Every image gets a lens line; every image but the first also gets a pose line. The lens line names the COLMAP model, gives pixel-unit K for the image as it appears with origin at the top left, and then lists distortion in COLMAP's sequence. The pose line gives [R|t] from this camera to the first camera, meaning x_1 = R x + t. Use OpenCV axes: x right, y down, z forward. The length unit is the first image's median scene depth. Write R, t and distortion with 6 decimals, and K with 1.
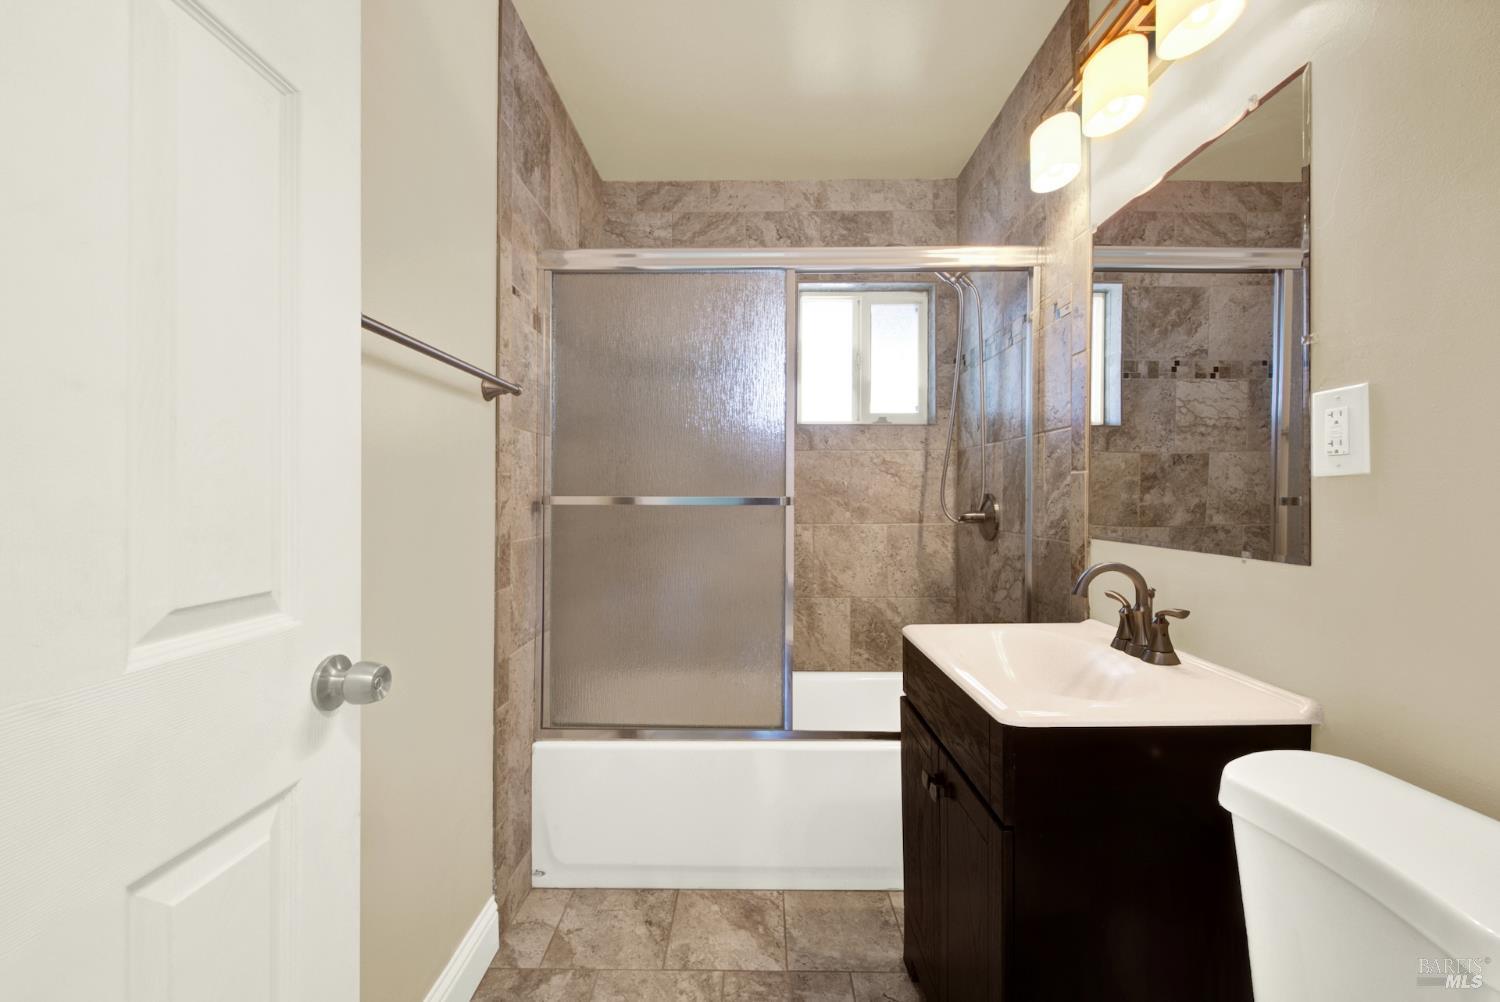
lens RADIAL K [[611.1, 0, 750.3], [0, 611.1, 499.3], [0, 0, 1]] dist [-0.000215, -0.002865]
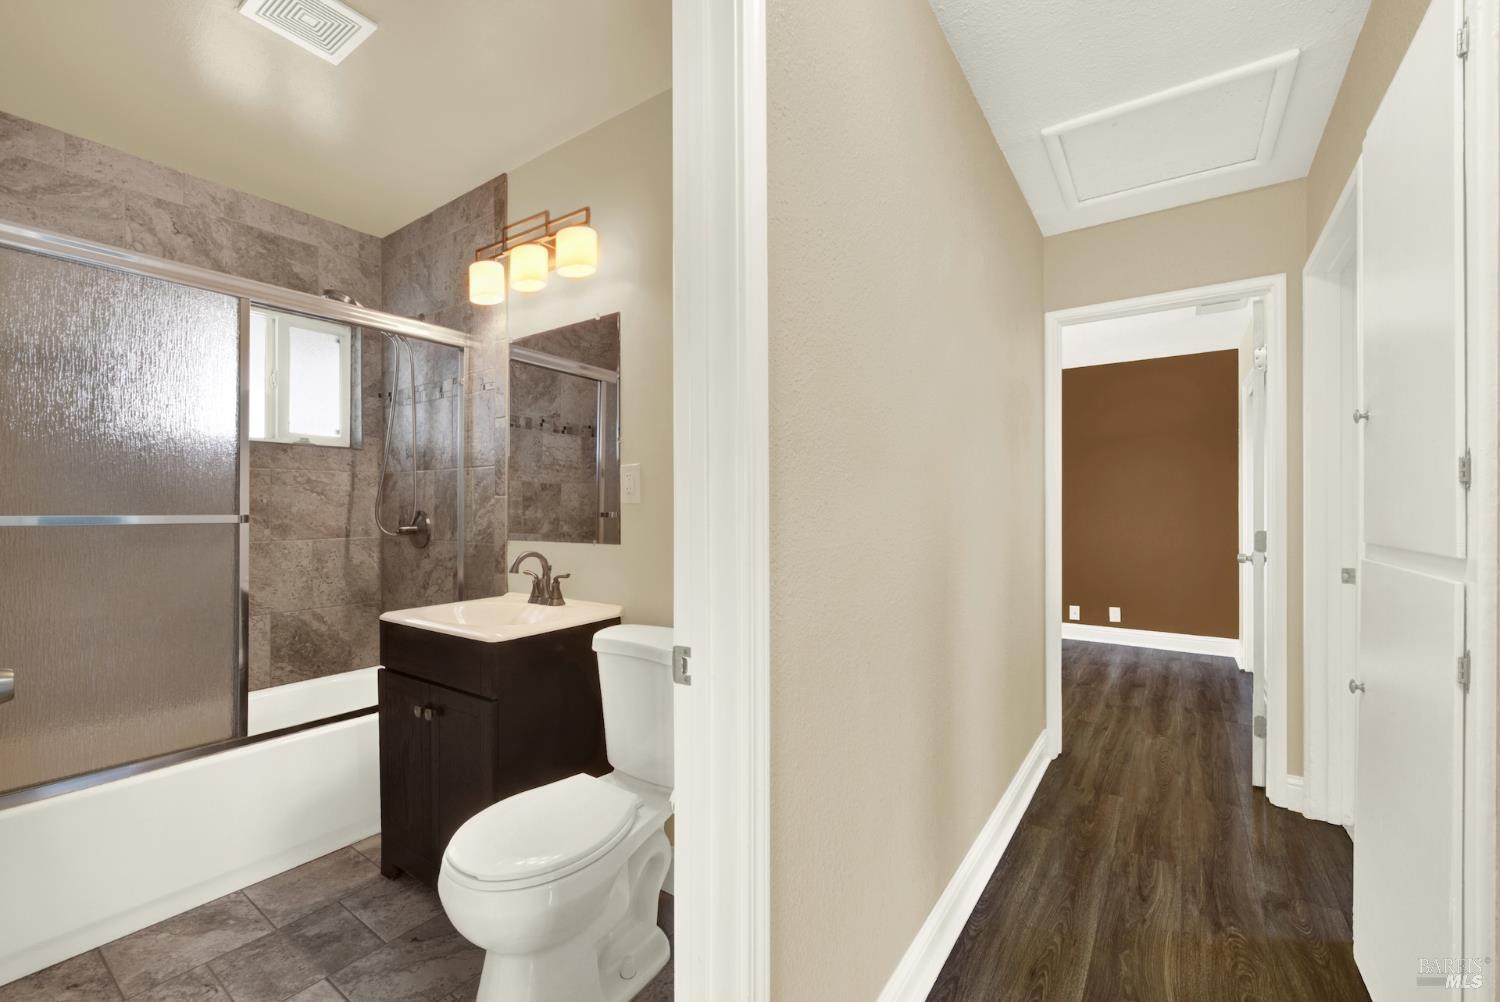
lens RADIAL K [[618.2, 0, 750.0], [0, 618.2, 501.0], [0, 0, 1]] dist [0.007895, -0.000560]
pose [[0.561305, 0.010228, 0.827546, -0.260167], [0.008139, 0.999807, -0.017877, -0.000956], [-0.827569, 0.016770, 0.561114, -0.250833]]
